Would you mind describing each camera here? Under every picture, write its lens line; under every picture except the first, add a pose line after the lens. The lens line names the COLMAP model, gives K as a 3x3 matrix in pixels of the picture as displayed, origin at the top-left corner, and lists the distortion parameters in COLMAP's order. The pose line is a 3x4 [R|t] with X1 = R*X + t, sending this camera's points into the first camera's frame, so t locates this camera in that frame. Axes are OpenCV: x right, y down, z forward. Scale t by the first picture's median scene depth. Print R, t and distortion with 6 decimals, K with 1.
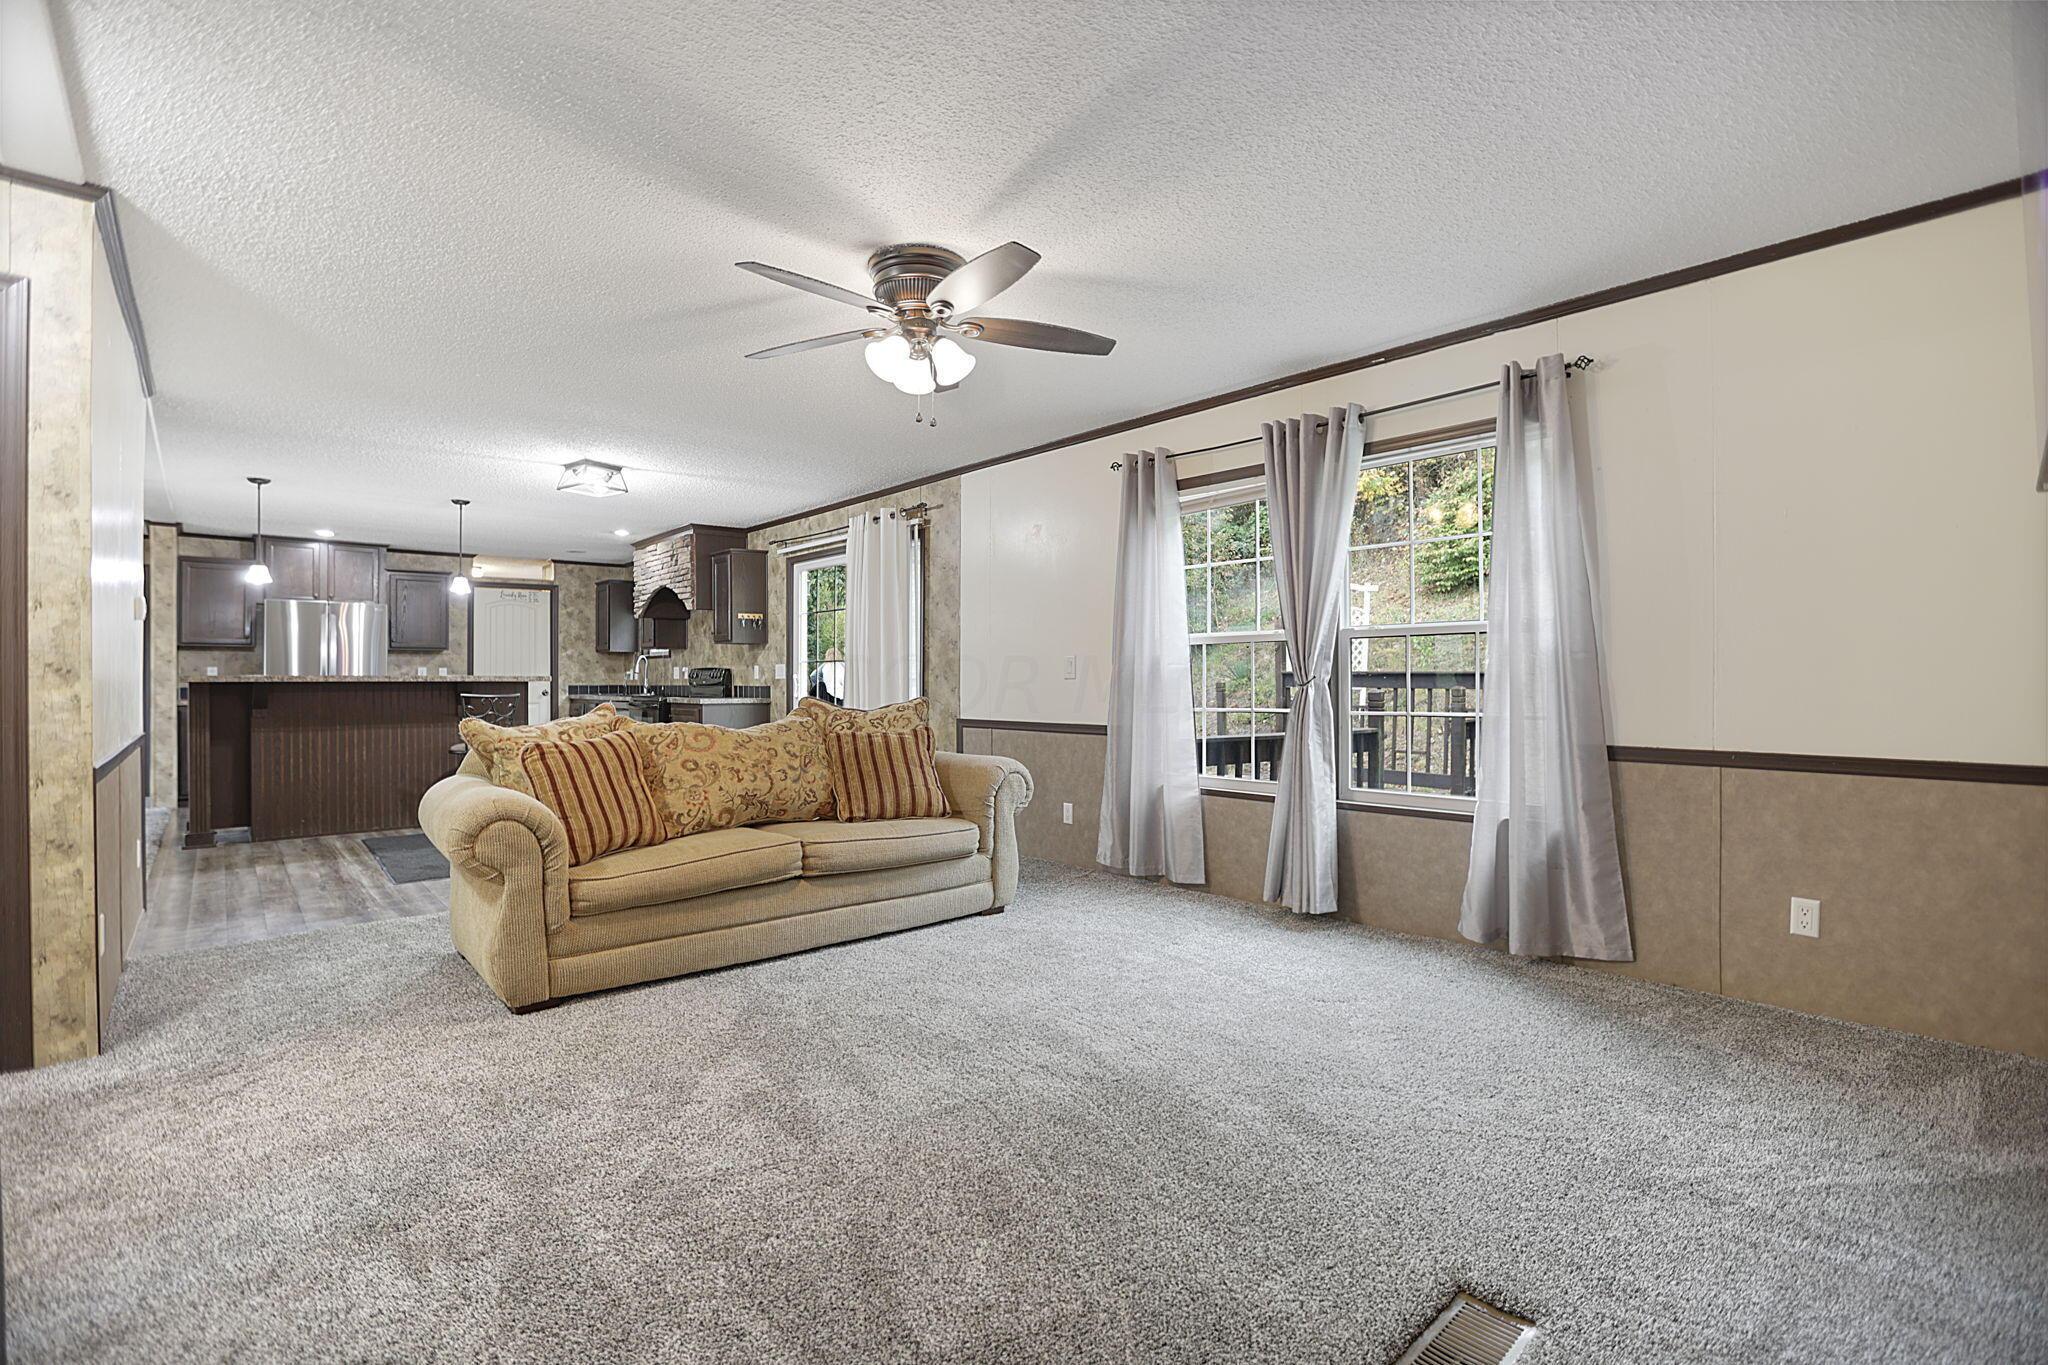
lens RADIAL K [[941.6, 0, 1028.6], [0, 941.6, 676.8], [0, 0, 1]] dist [-0.052725, 0.018937]
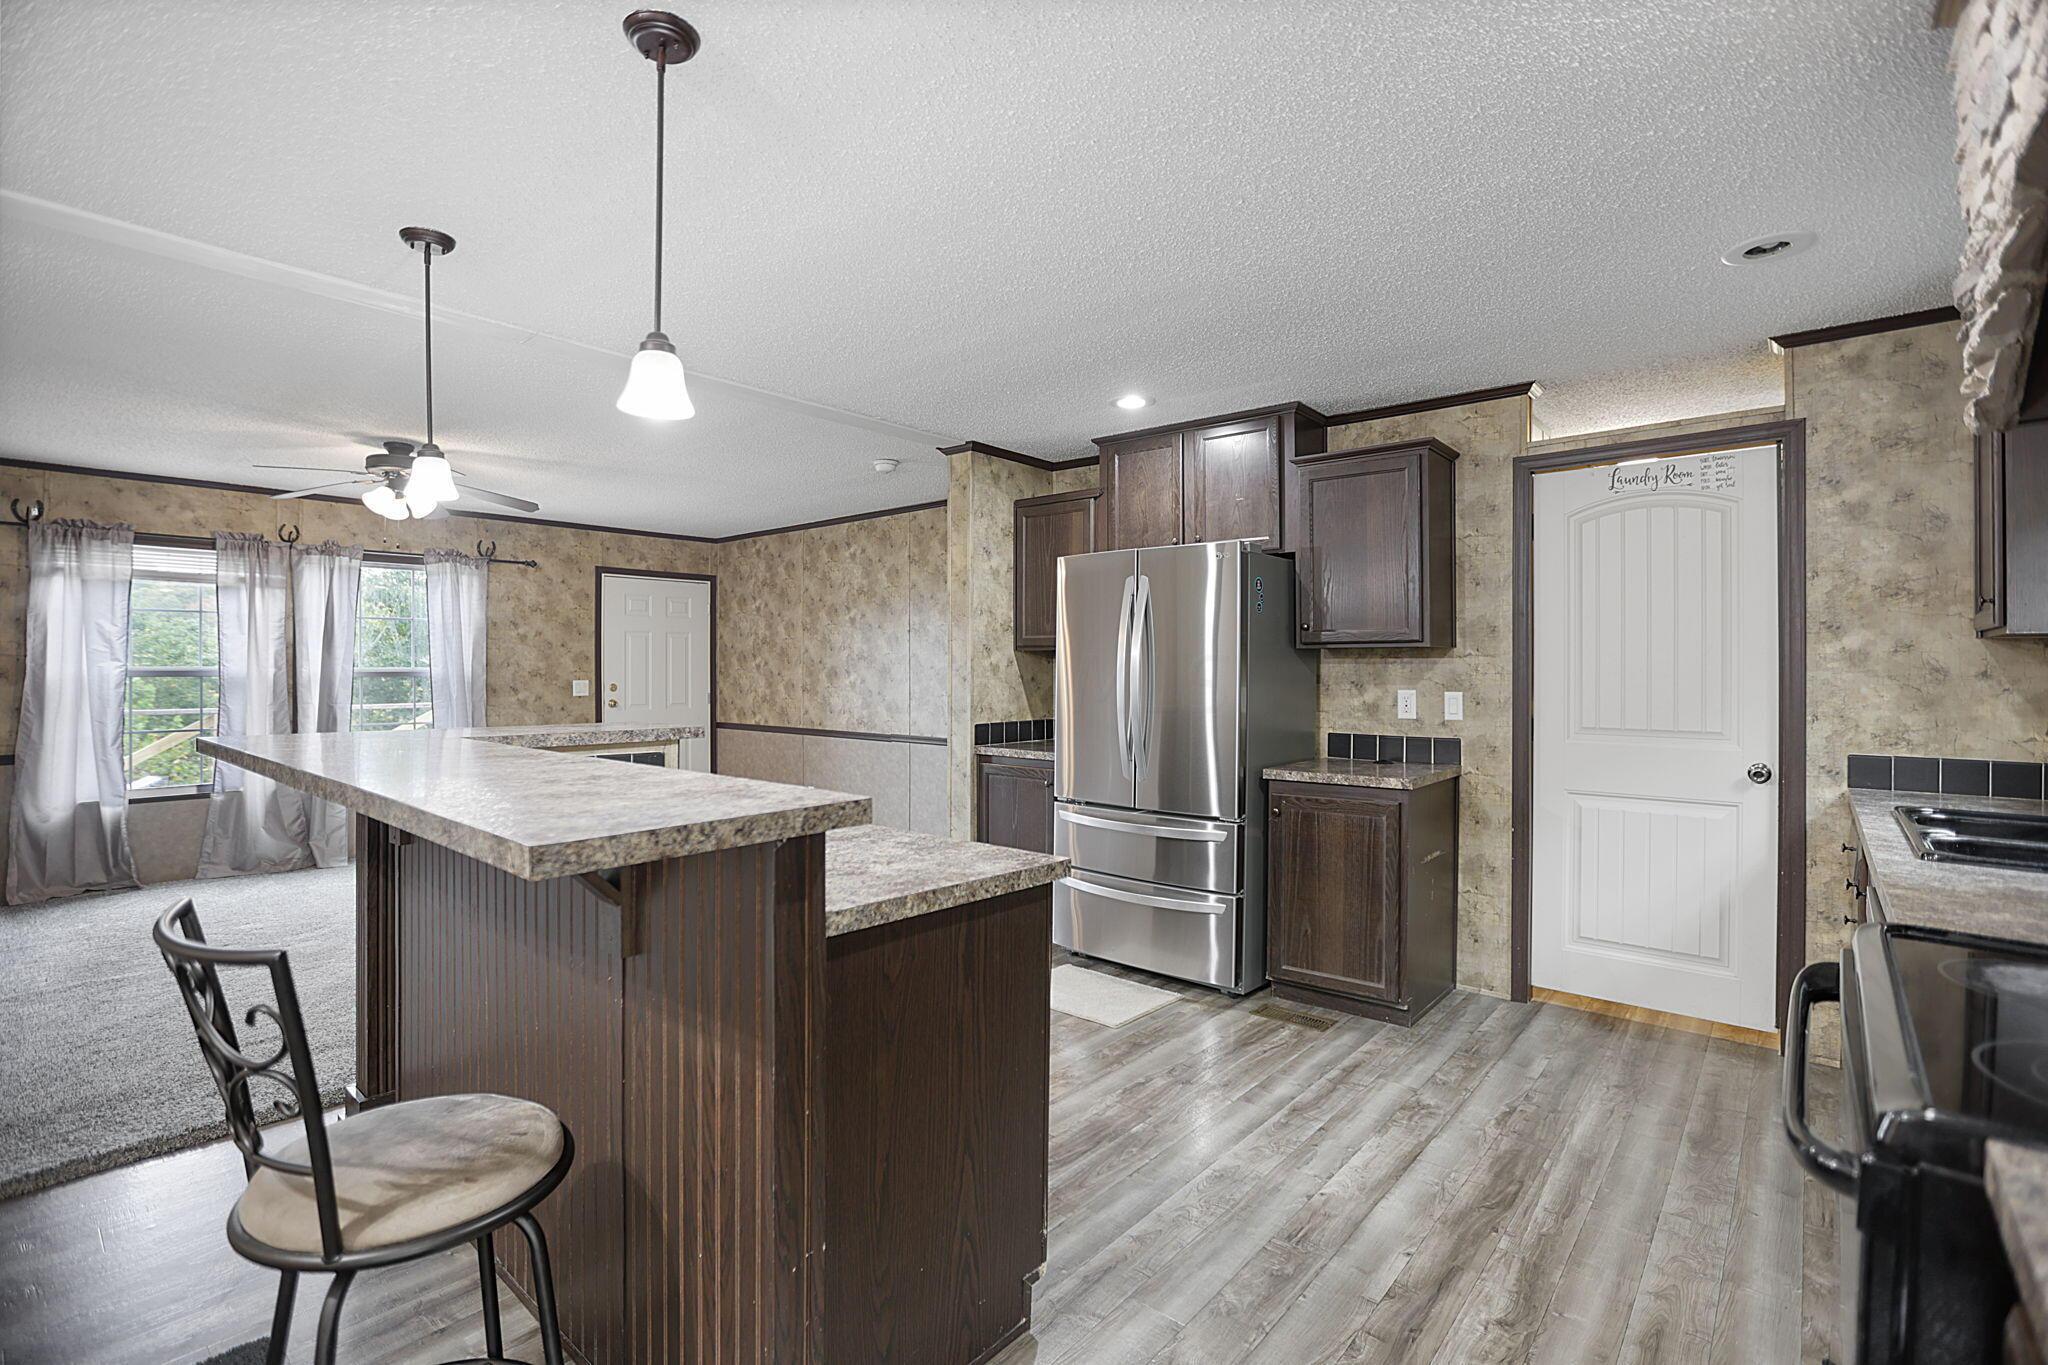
lens RADIAL K [[931.6, 0, 1017.8], [0, 931.6, 656.3], [0, 0, 1]] dist [-0.043874, 0.011676]
pose [[0.133984, -0.008553, -0.990947, -0.354137], [0.000857, 0.999963, -0.008515, -0.027969], [0.990983, 0.000291, 0.133986, 1.001953]]
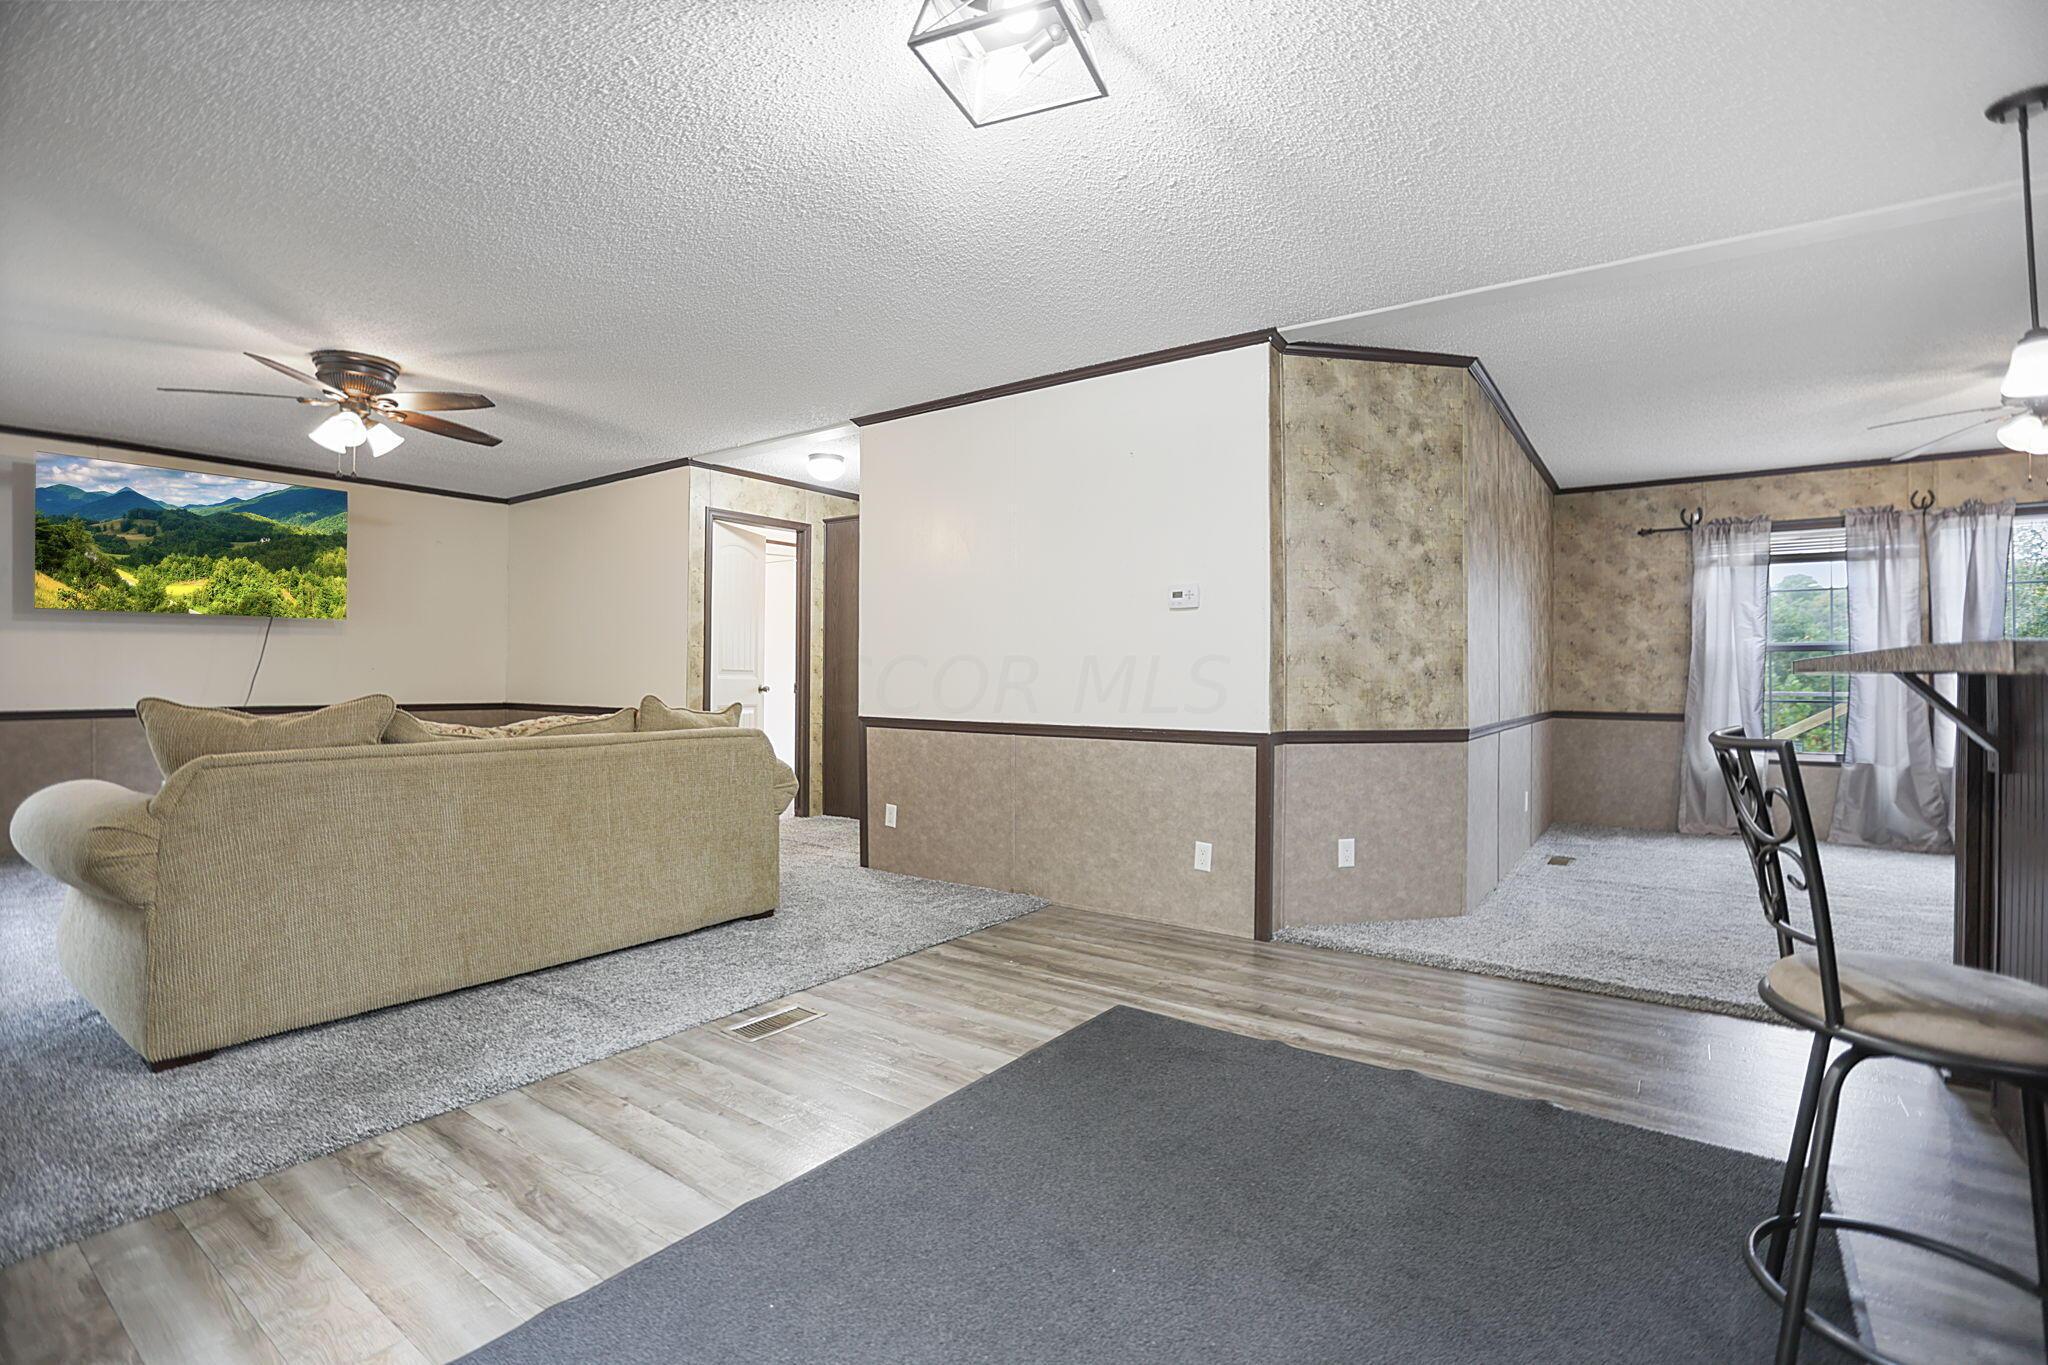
lens RADIAL K [[931.6, 0, 1022.9], [0, 931.6, 679.7], [0, 0, 1]] dist [-0.043874, 0.011676]
pose [[-0.975576, 0.000205, -0.219662, -0.327431], [-0.000388, 0.999996, 0.002658, 0.005654], [0.219662, 0.002678, -0.975572, 1.046674]]
